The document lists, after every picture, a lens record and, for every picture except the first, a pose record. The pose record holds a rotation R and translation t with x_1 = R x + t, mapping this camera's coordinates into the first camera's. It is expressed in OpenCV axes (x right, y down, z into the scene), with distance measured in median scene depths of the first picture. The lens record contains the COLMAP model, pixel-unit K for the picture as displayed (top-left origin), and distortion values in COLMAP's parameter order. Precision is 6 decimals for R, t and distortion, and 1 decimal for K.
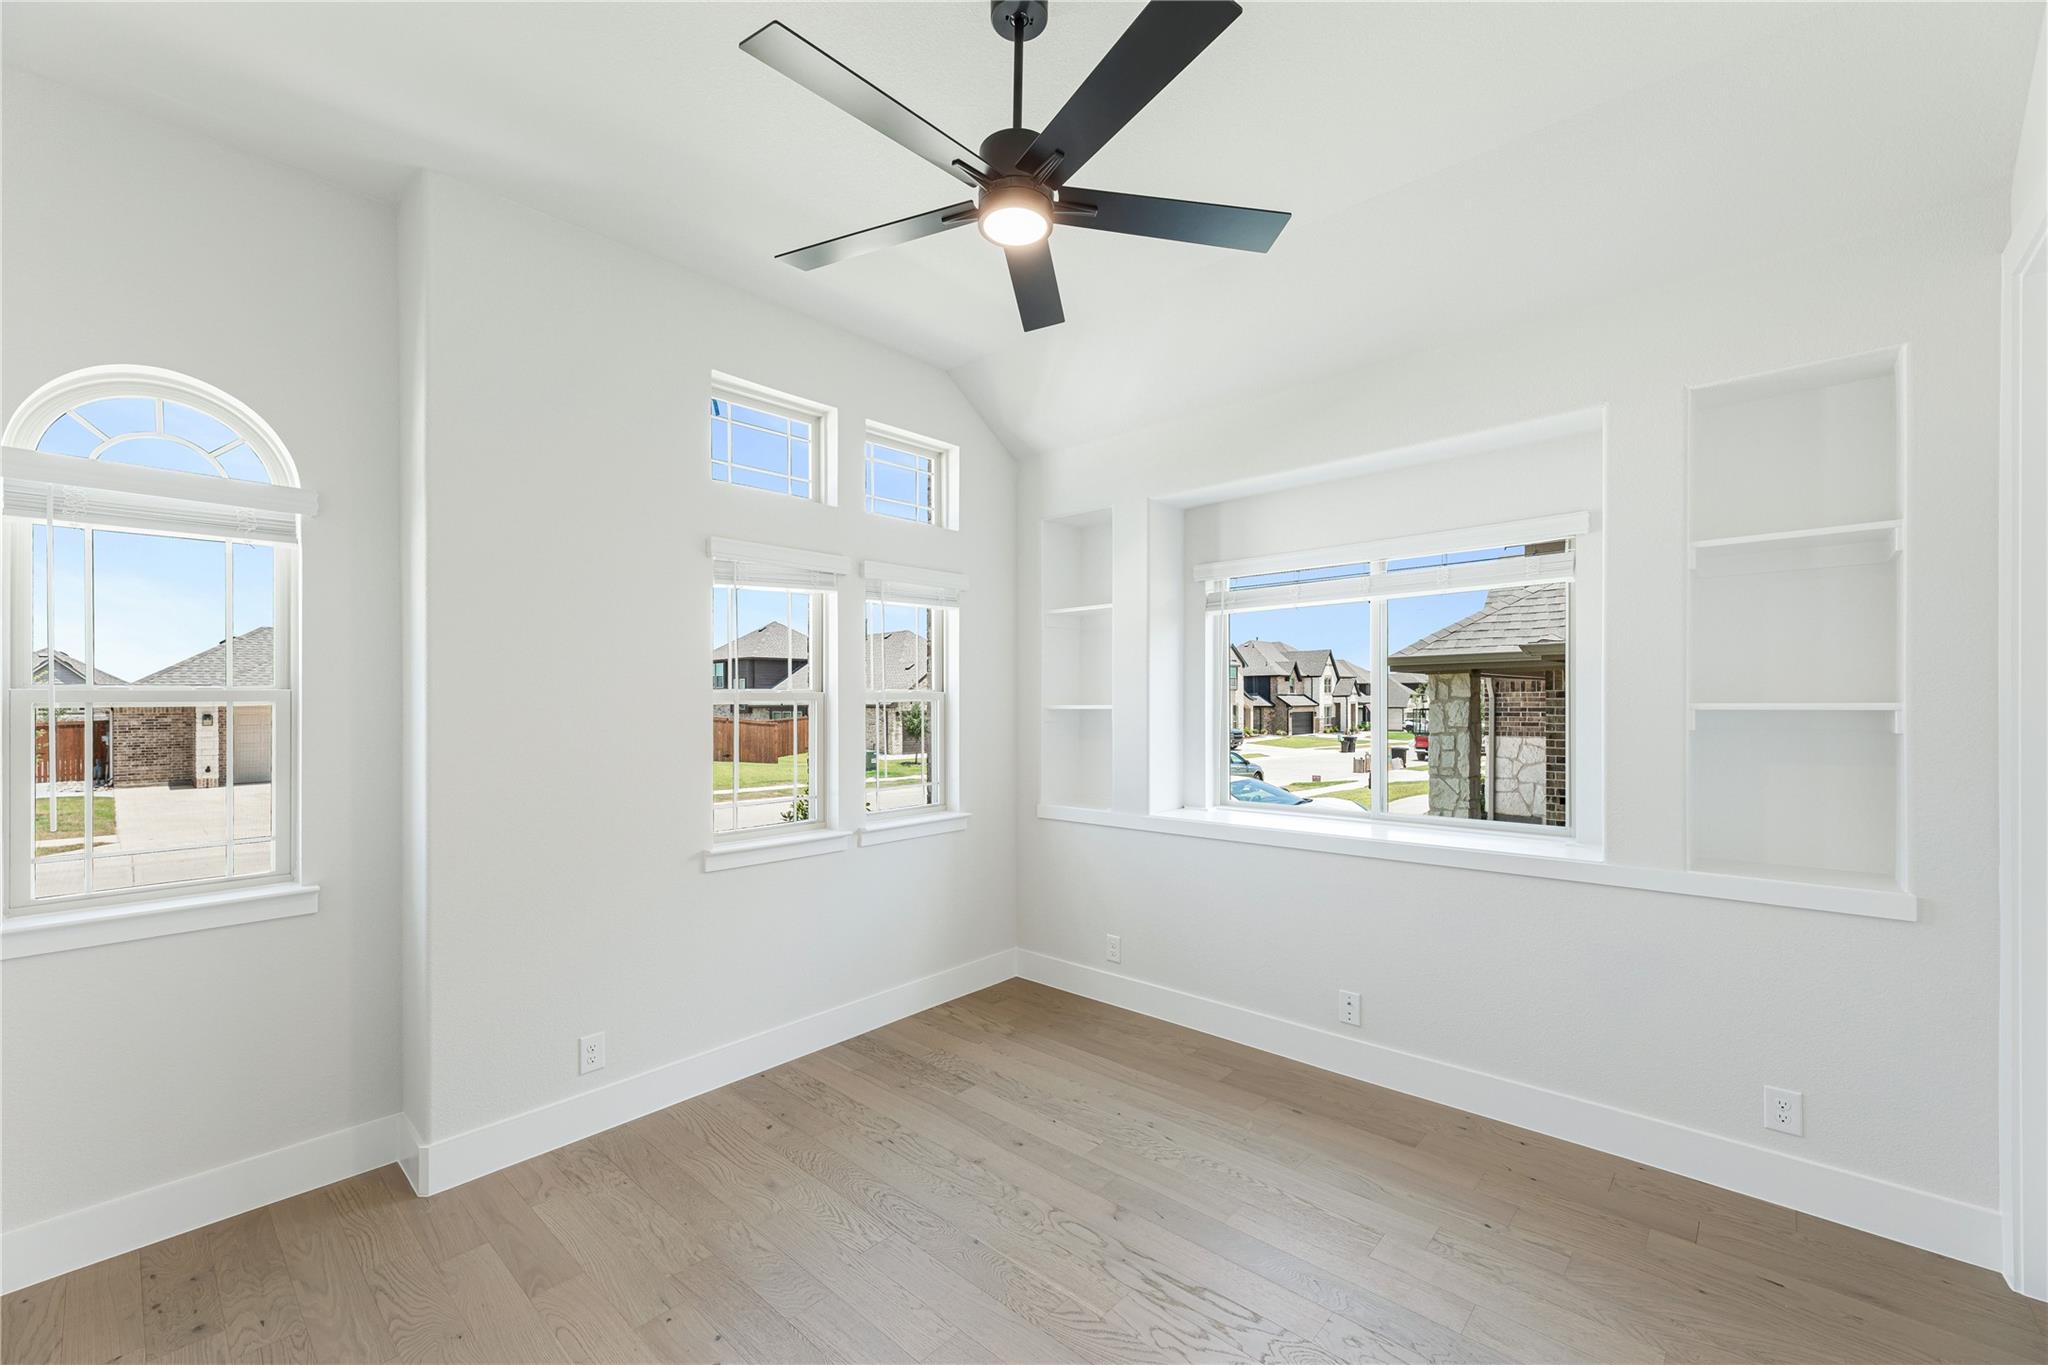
lens RADIAL K [[840.2, 0, 1028.2], [0, 840.2, 682.0], [0, 0, 1]] dist [0.013189, 0.000056]
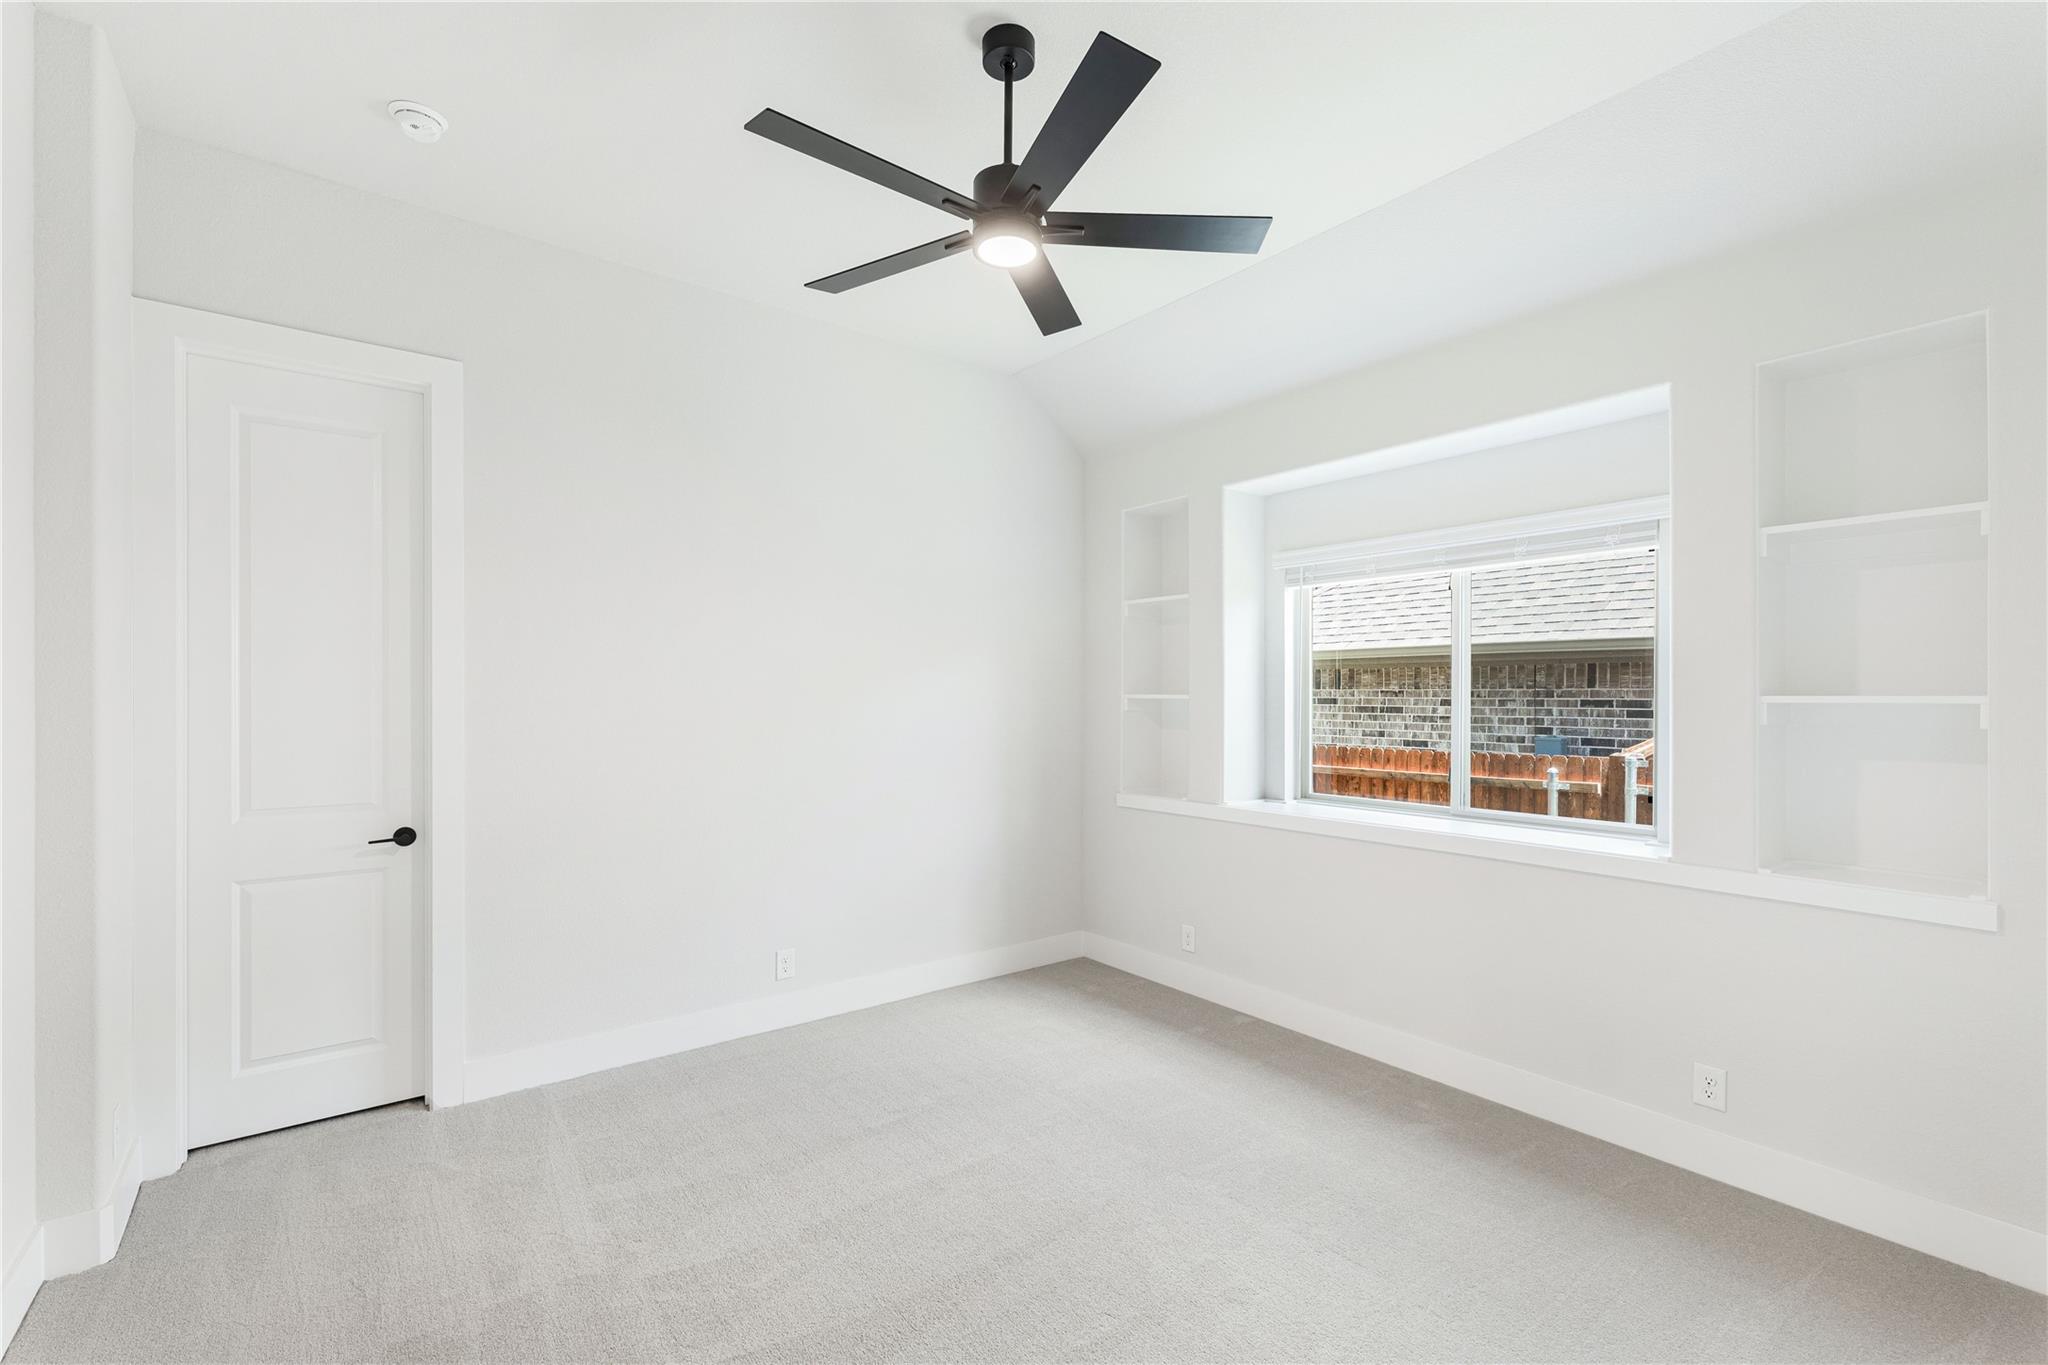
lens RADIAL K [[840.2, 0, 1019.6], [0, 840.2, 691.4], [0, 0, 1]] dist [0.013189, 0.000056]
pose [[0.991622, 0.007778, -0.128941, 0.143953], [-0.004933, 0.999738, 0.022368, 0.004378], [0.129082, -0.021545, 0.991400, -0.090180]]
